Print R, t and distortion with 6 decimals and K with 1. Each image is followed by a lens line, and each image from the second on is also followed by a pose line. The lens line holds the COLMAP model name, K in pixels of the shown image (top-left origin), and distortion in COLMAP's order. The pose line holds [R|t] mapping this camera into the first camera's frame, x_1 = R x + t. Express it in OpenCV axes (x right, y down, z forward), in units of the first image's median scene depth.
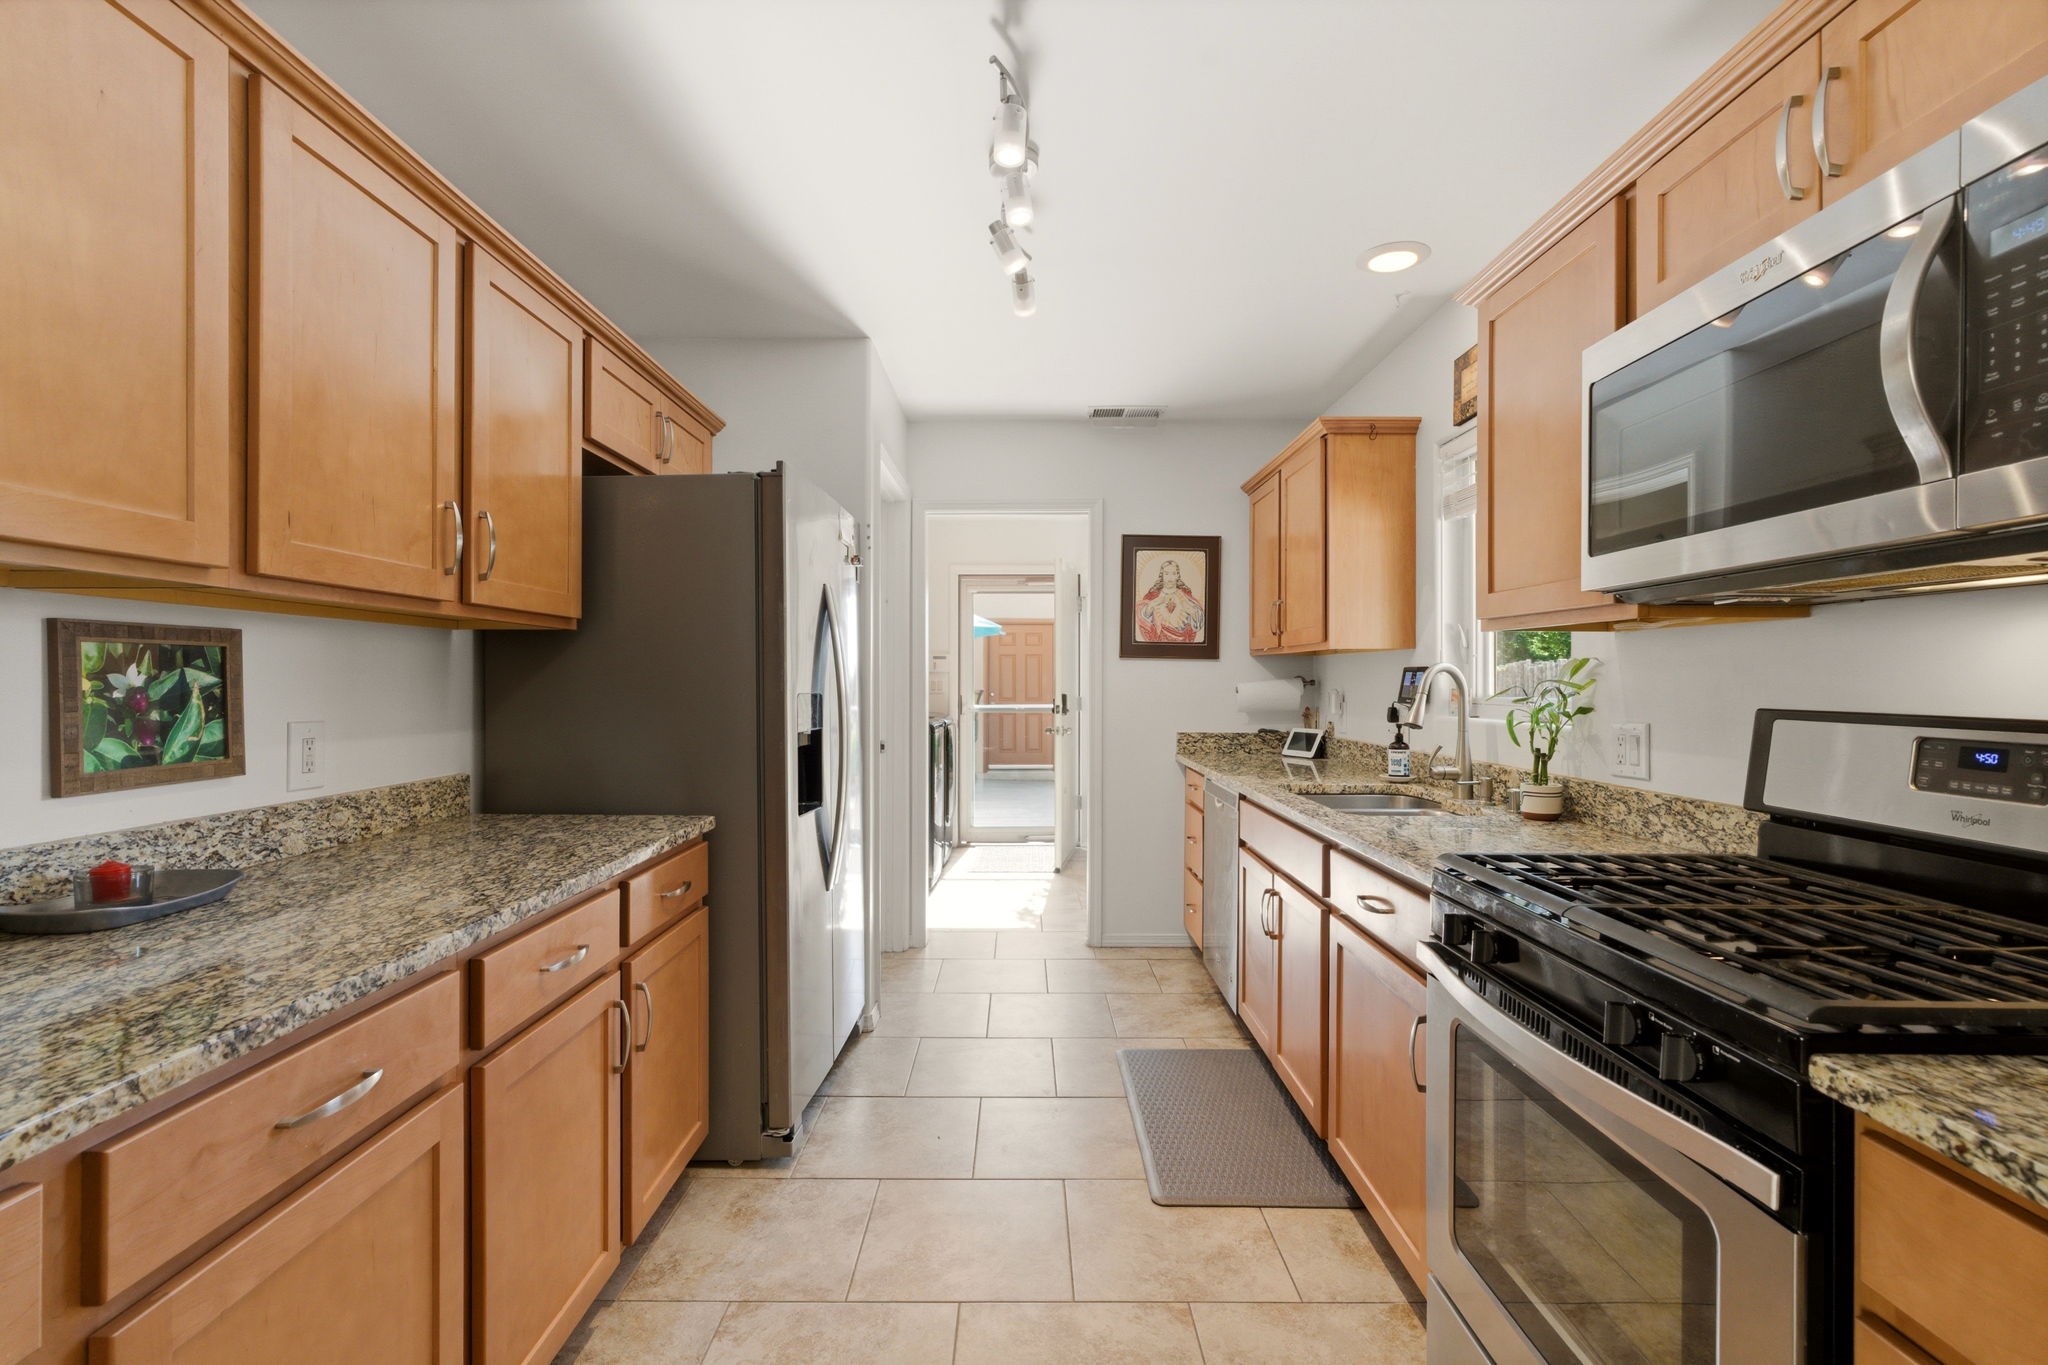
lens RADIAL K [[924.0, 0, 1020.1], [0, 924.0, 680.0], [0, 0, 1]] dist [-0.006784, 0.002526]
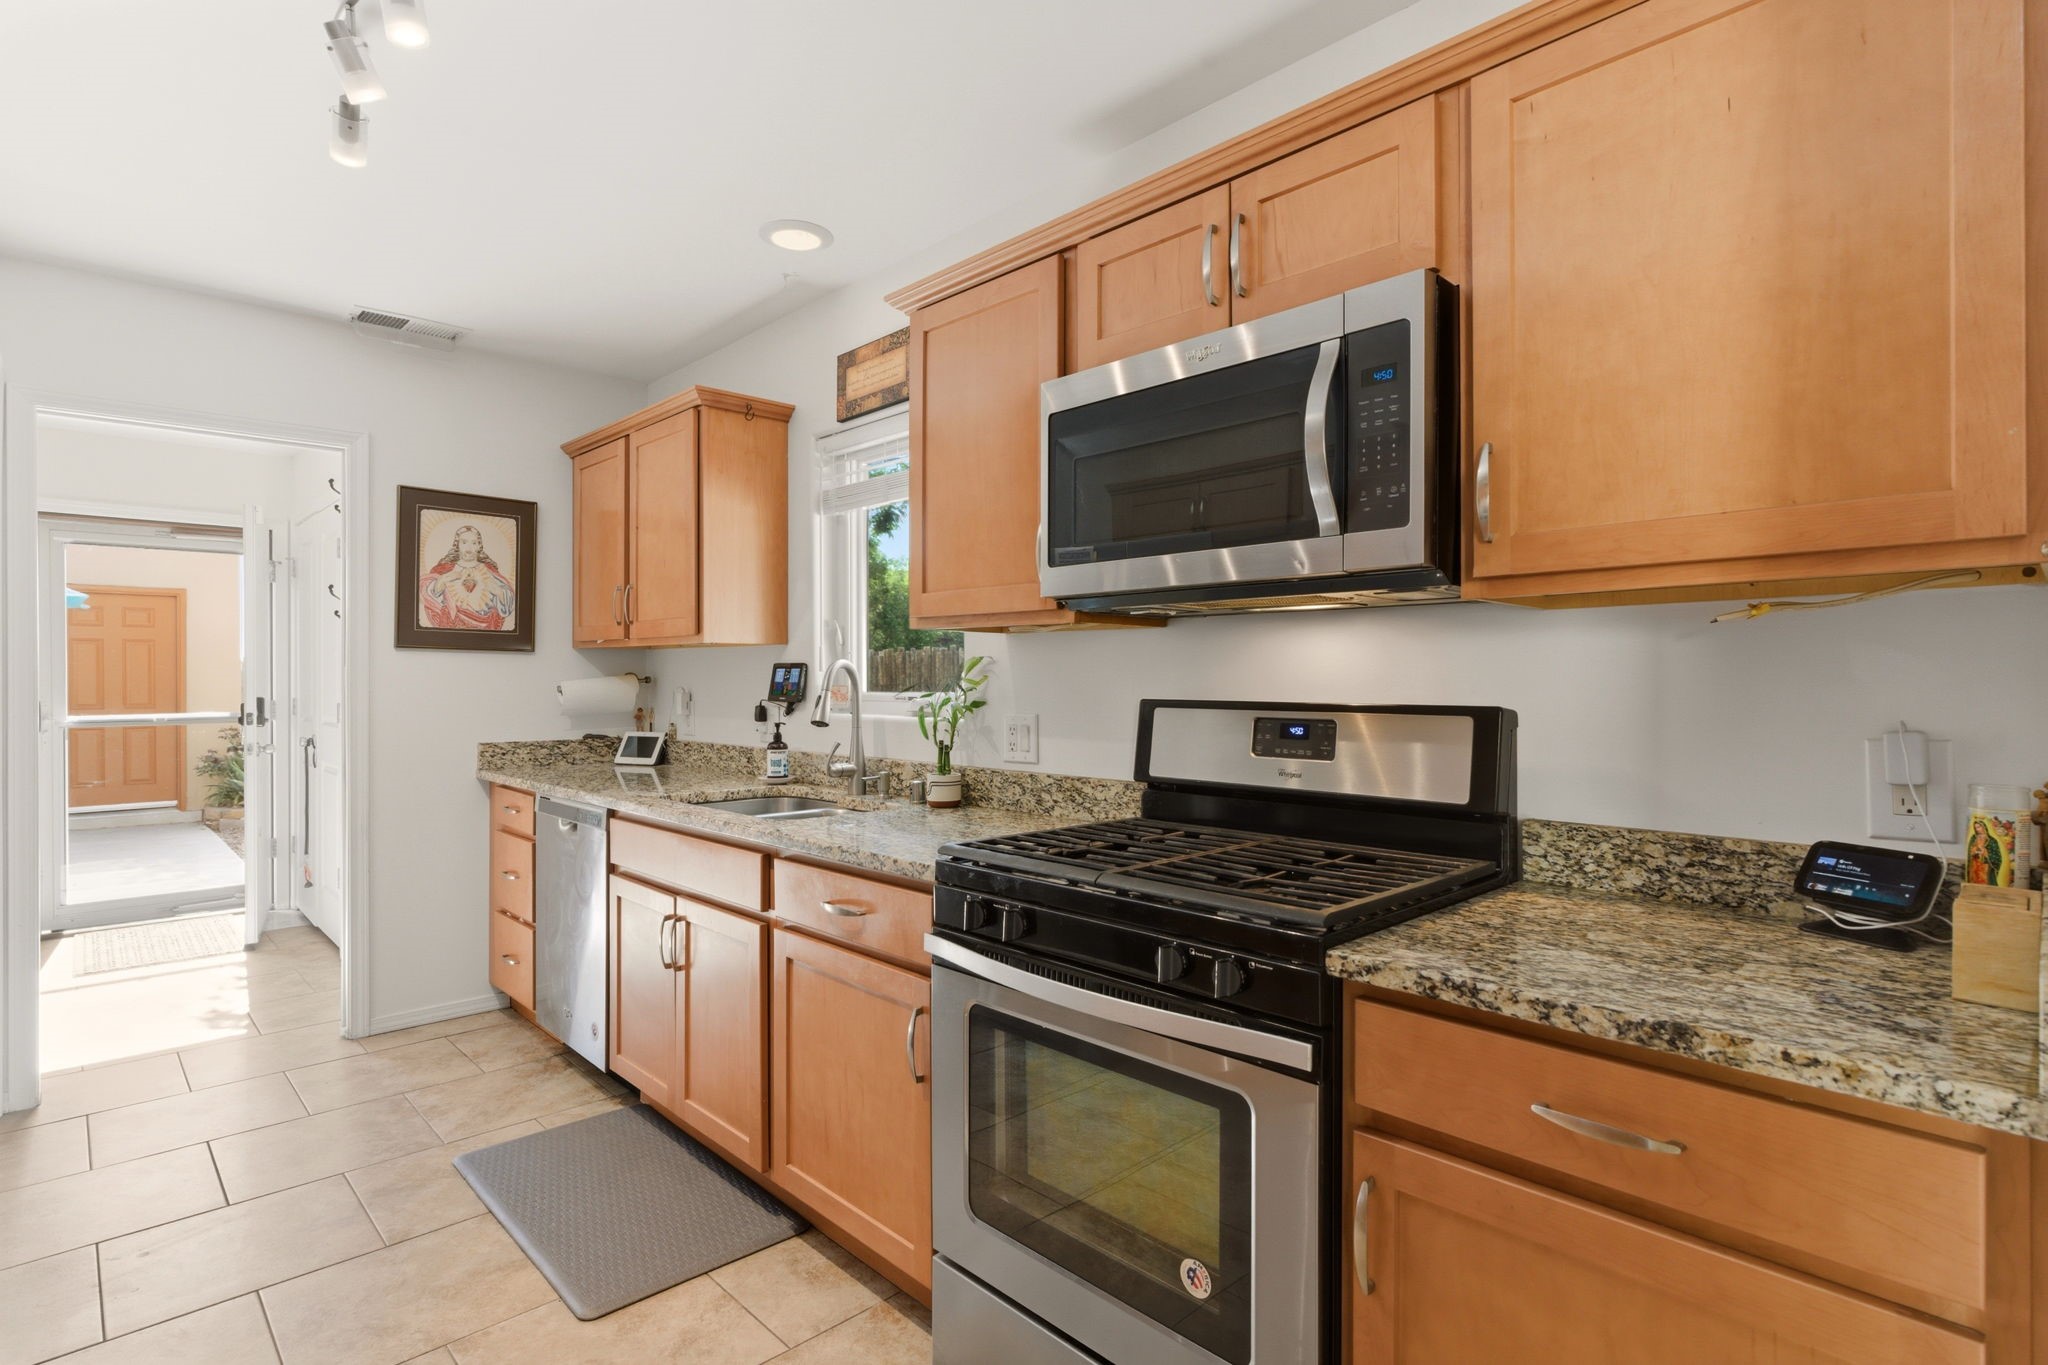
lens RADIAL K [[1019.2, 0, 1029.1], [0, 1019.2, 680.9], [0, 0, 1]] dist [-0.010534, 0.003734]
pose [[0.718252, -0.003090, 0.695777, -0.161051], [0.000766, 0.999993, 0.003650, 0.000638], [-0.695783, -0.002089, 0.718249, 0.071491]]
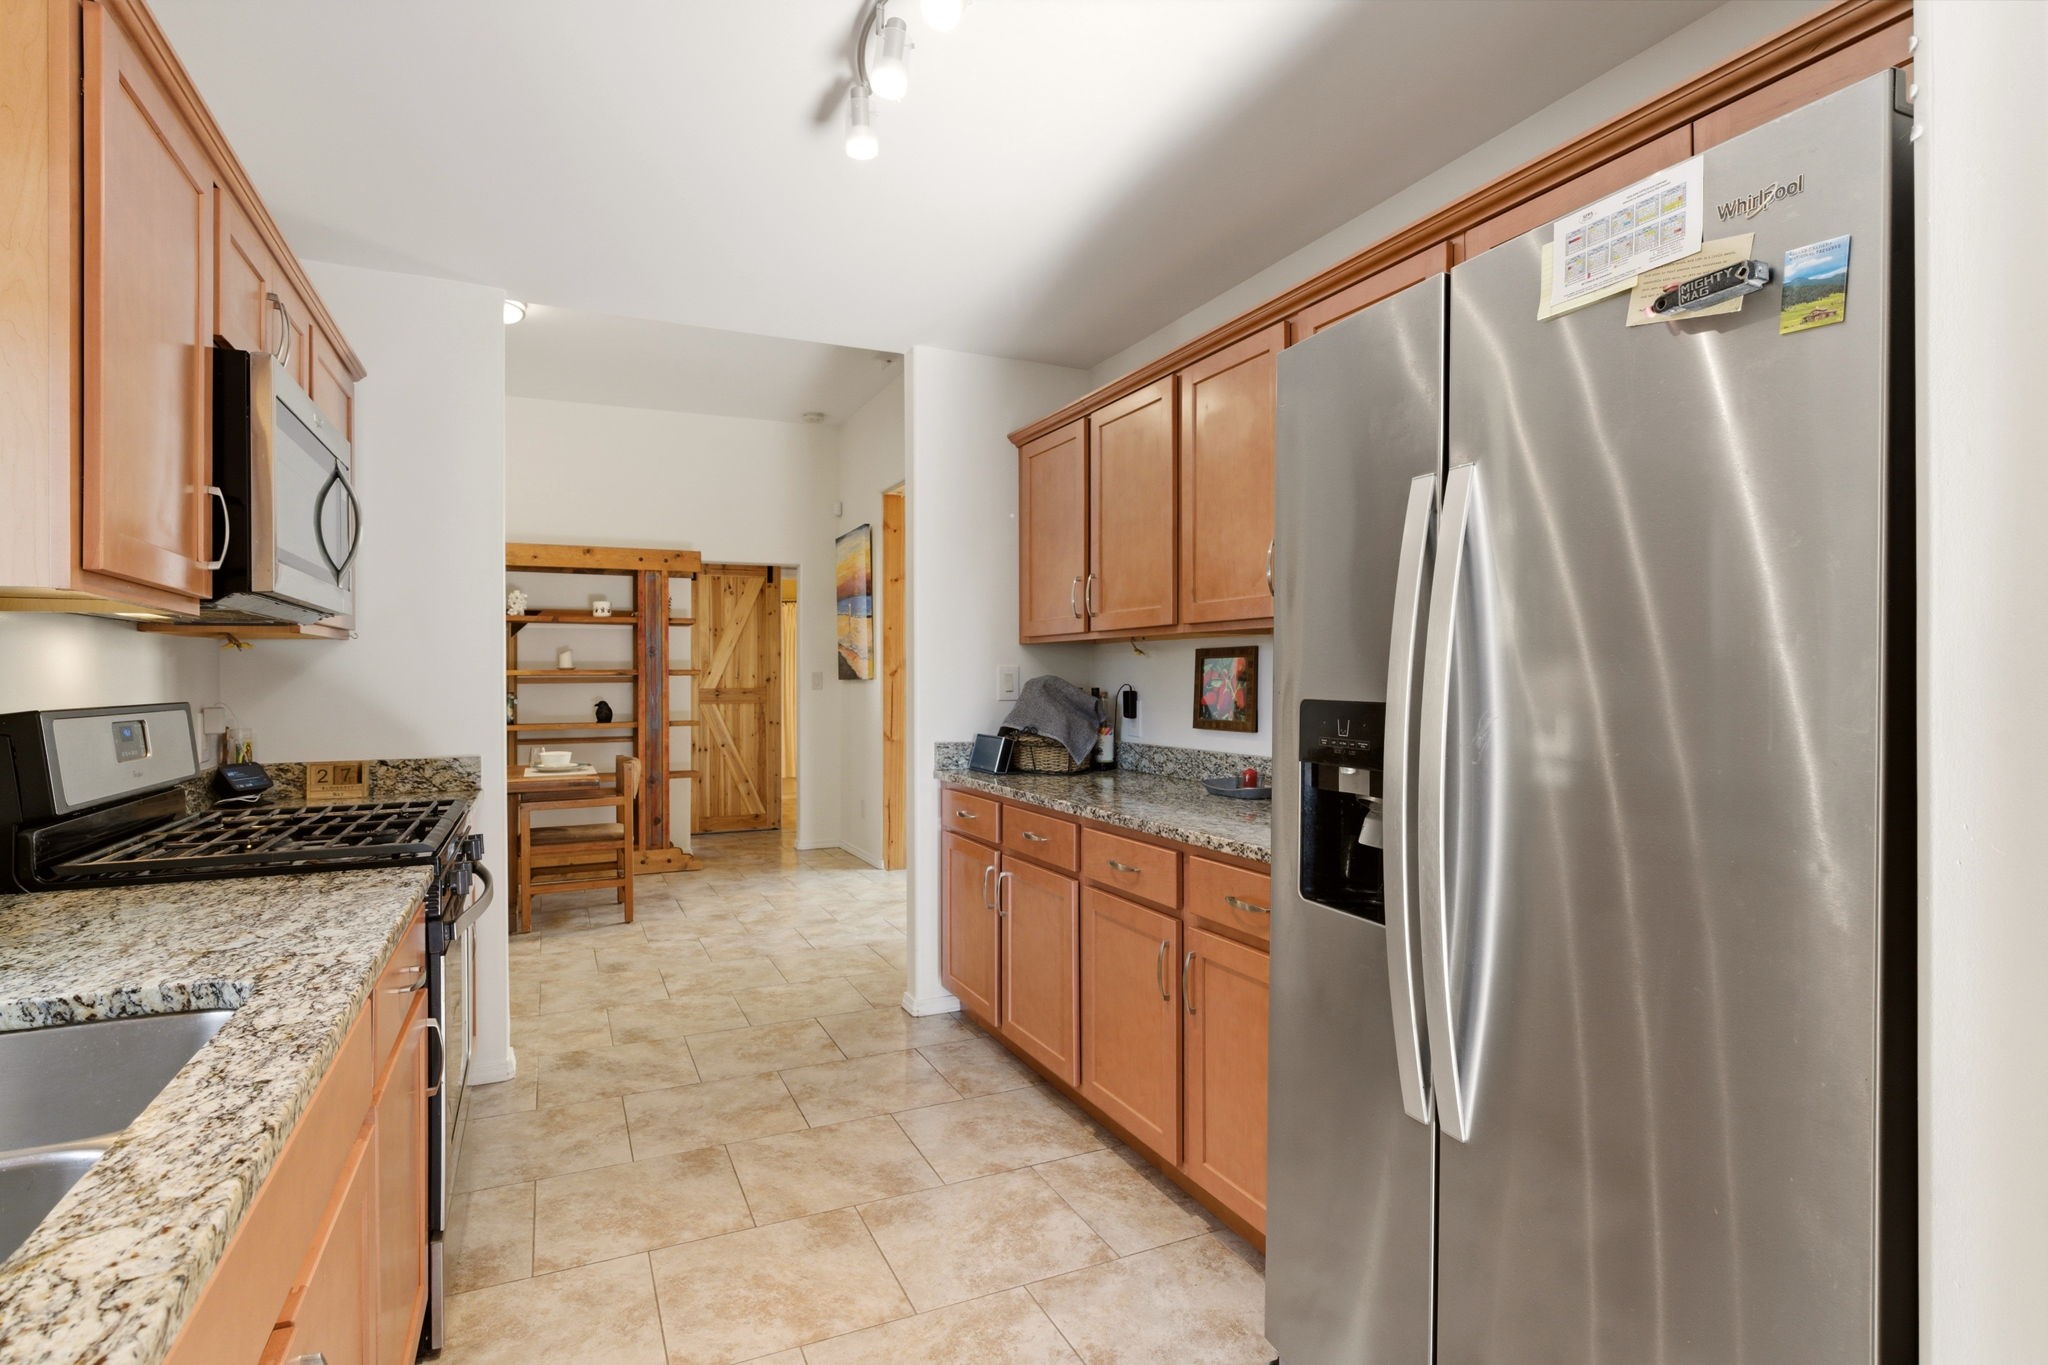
lens RADIAL K [[1019.2, 0, 1022.2], [0, 1019.2, 680.2], [0, 0, 1]] dist [-0.010534, 0.003734]
pose [[-0.906304, 0.002236, -0.422620, 0.204474], [0.001895, 0.999997, 0.001228, 0.001806], [0.422621, 0.000312, -0.906306, 1.437666]]
